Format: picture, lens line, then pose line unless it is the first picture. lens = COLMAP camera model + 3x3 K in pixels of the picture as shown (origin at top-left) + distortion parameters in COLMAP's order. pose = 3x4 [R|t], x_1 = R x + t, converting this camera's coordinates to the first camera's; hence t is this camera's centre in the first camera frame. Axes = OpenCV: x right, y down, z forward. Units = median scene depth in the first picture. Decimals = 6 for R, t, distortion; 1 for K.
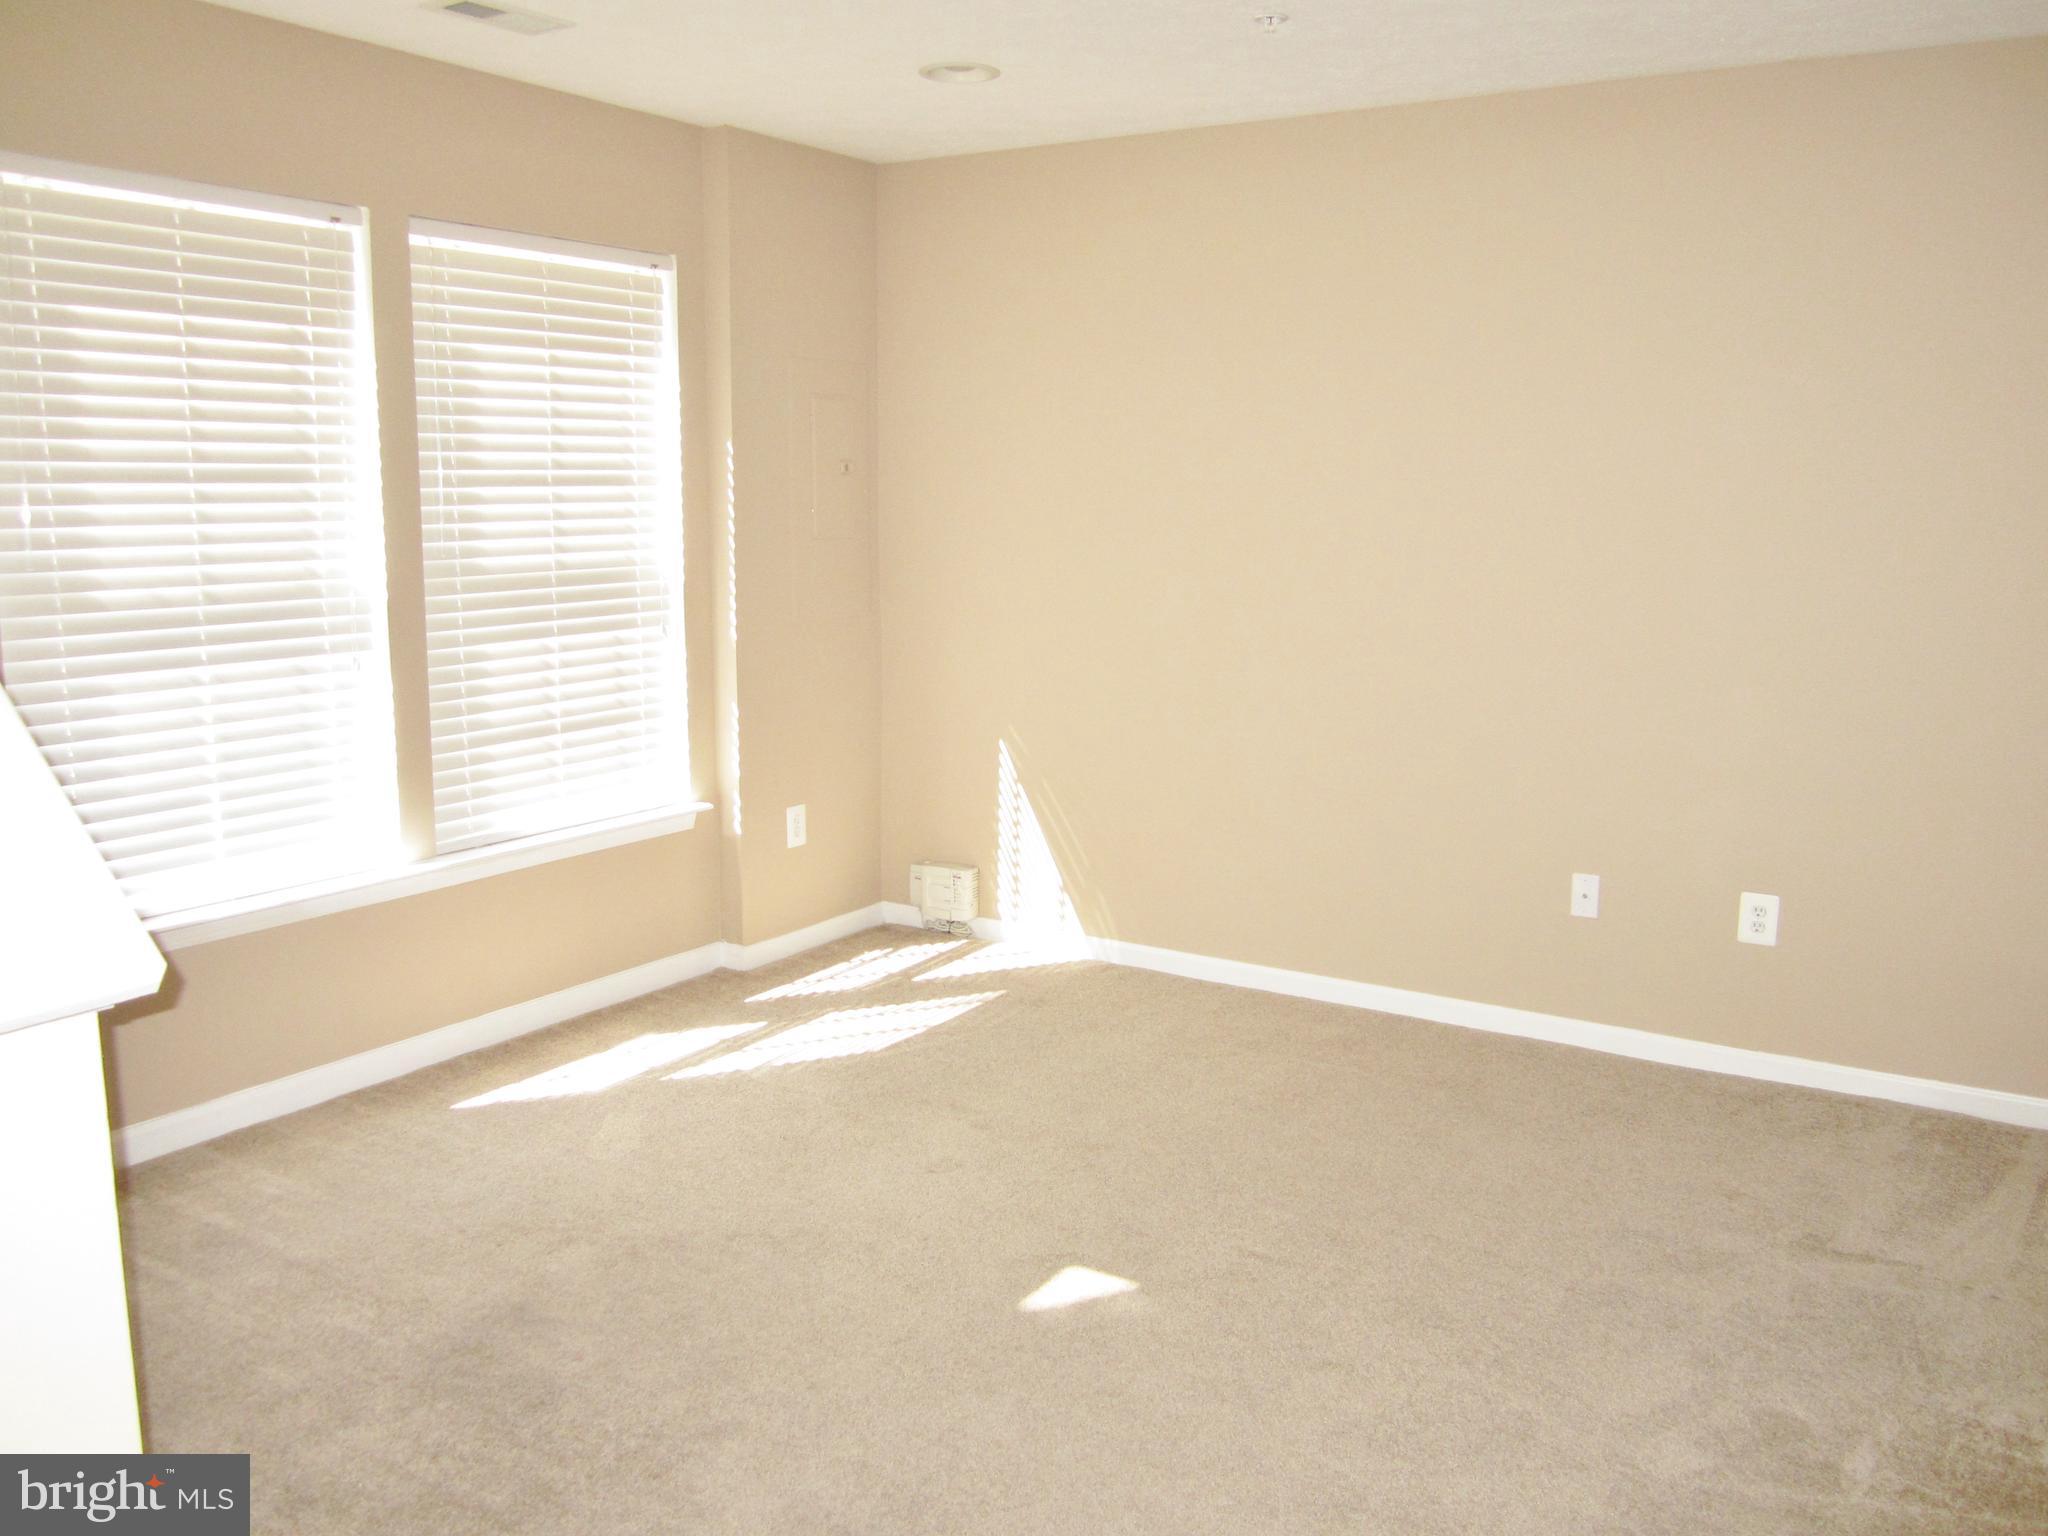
lens RADIAL K [[1708.3, 0, 1038.2], [0, 1708.3, 768.7], [0, 0, 1]] dist [0.000025, -0.011005]
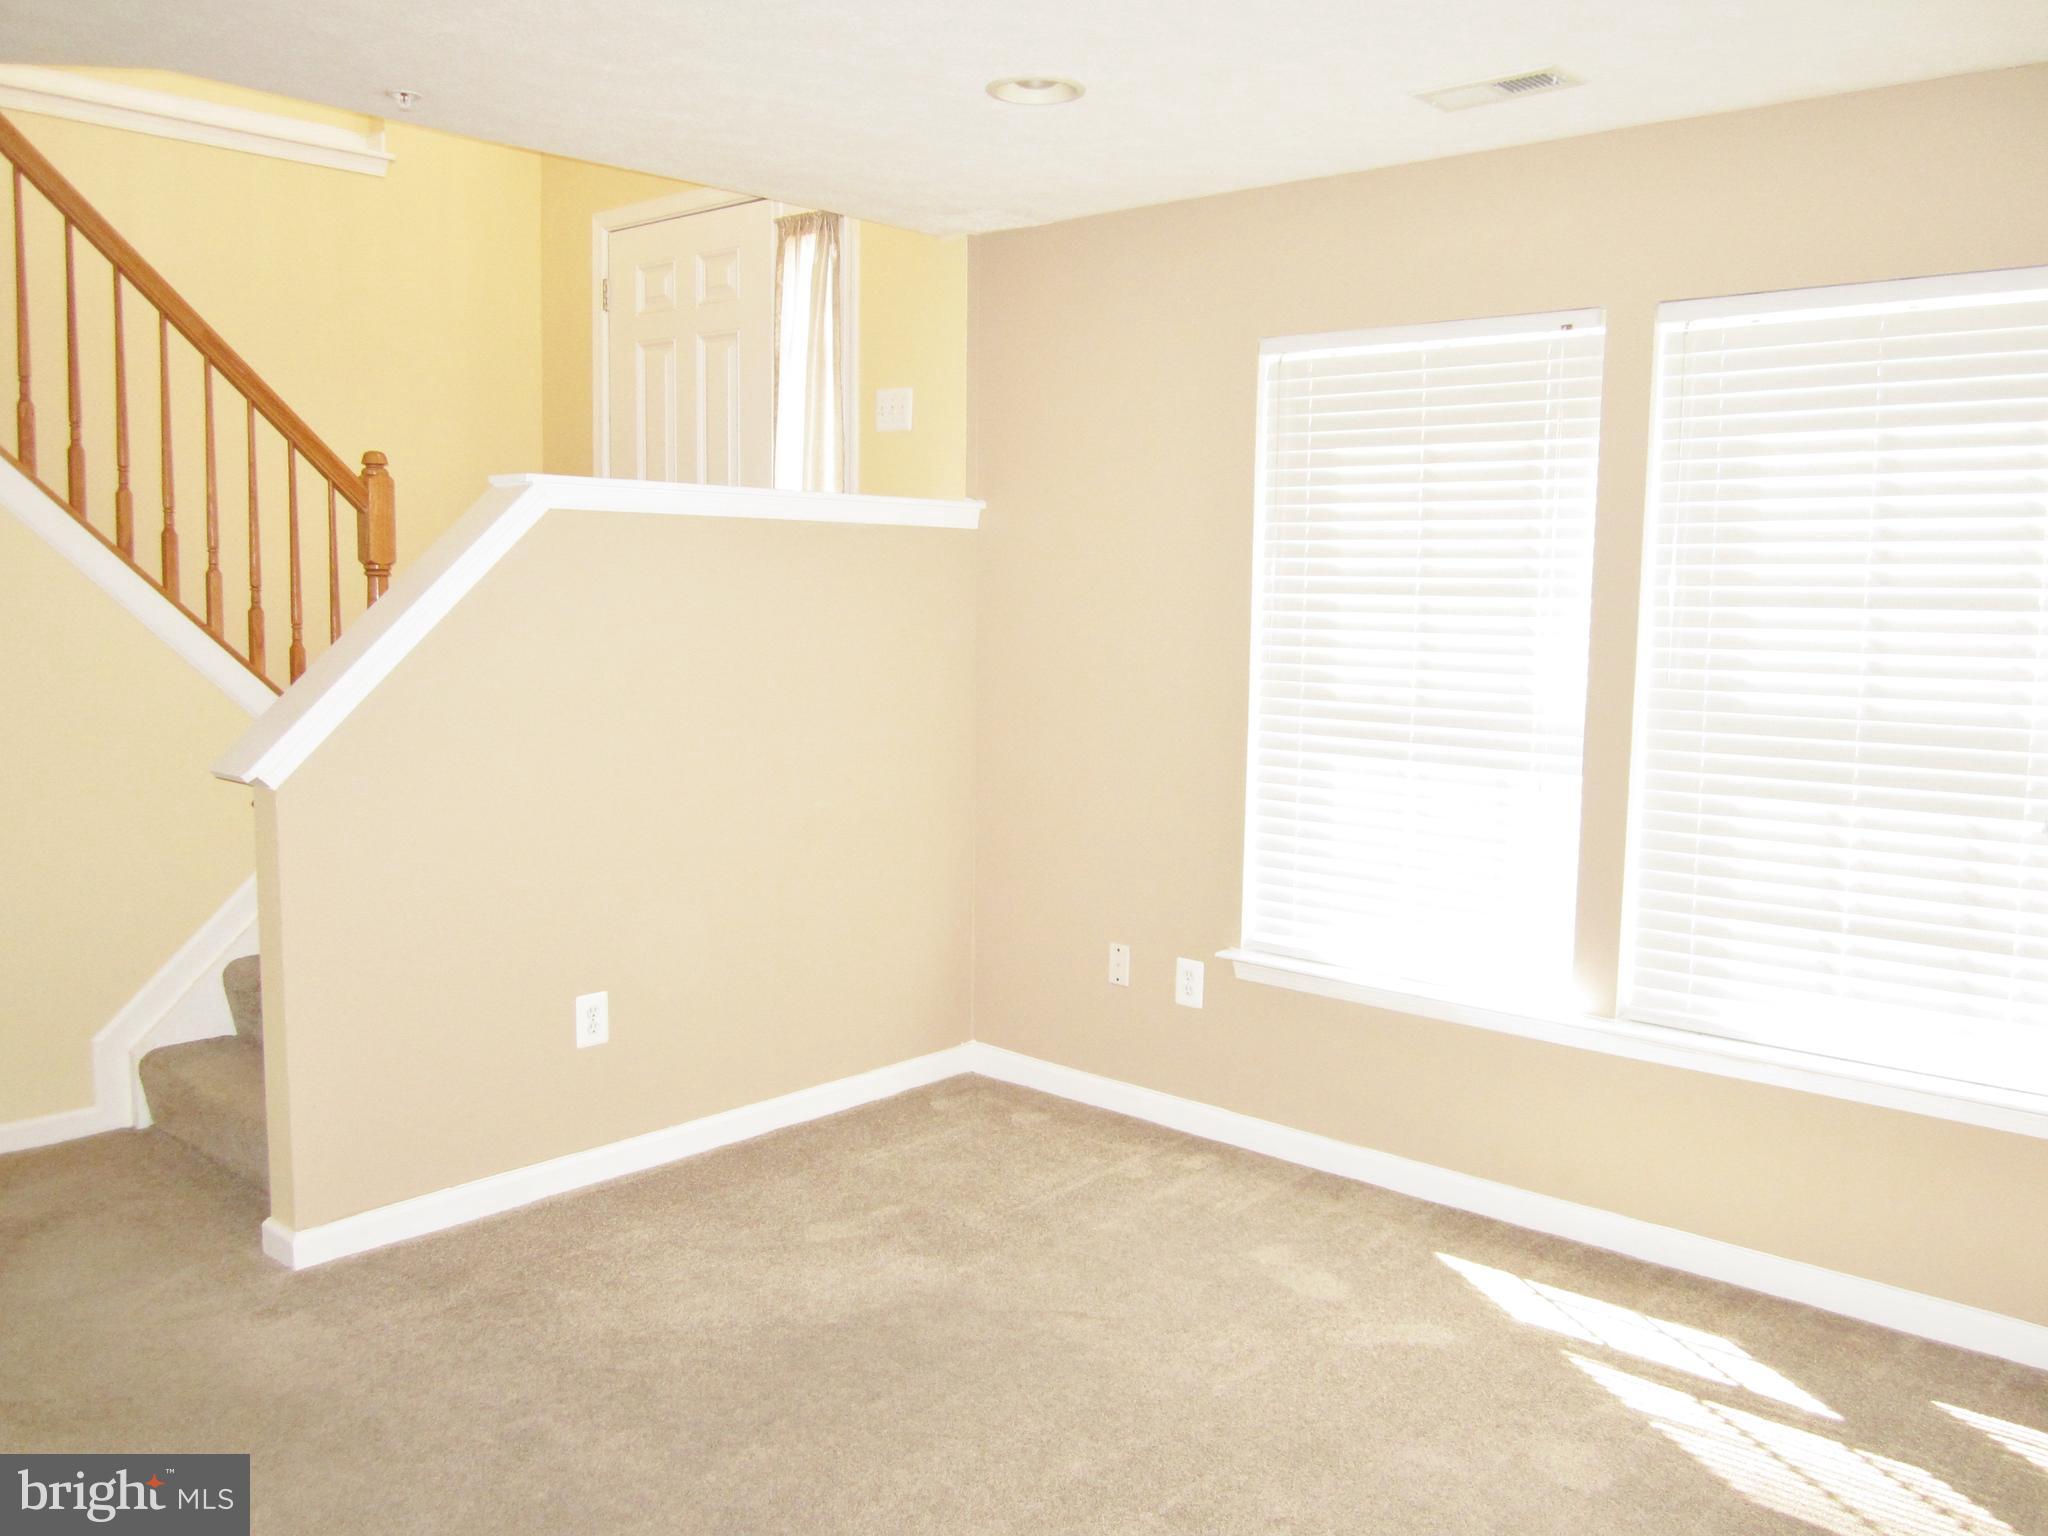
lens RADIAL K [[1708.3, 0, 1093.4], [0, 1708.3, 794.7], [0, 0, 1]] dist [0.000025, -0.011005]
pose [[-0.136902, 0.107131, -0.984775, 0.535805], [-0.187149, 0.973434, 0.131914, -0.125710], [0.972745, 0.202359, -0.113215, 0.801055]]
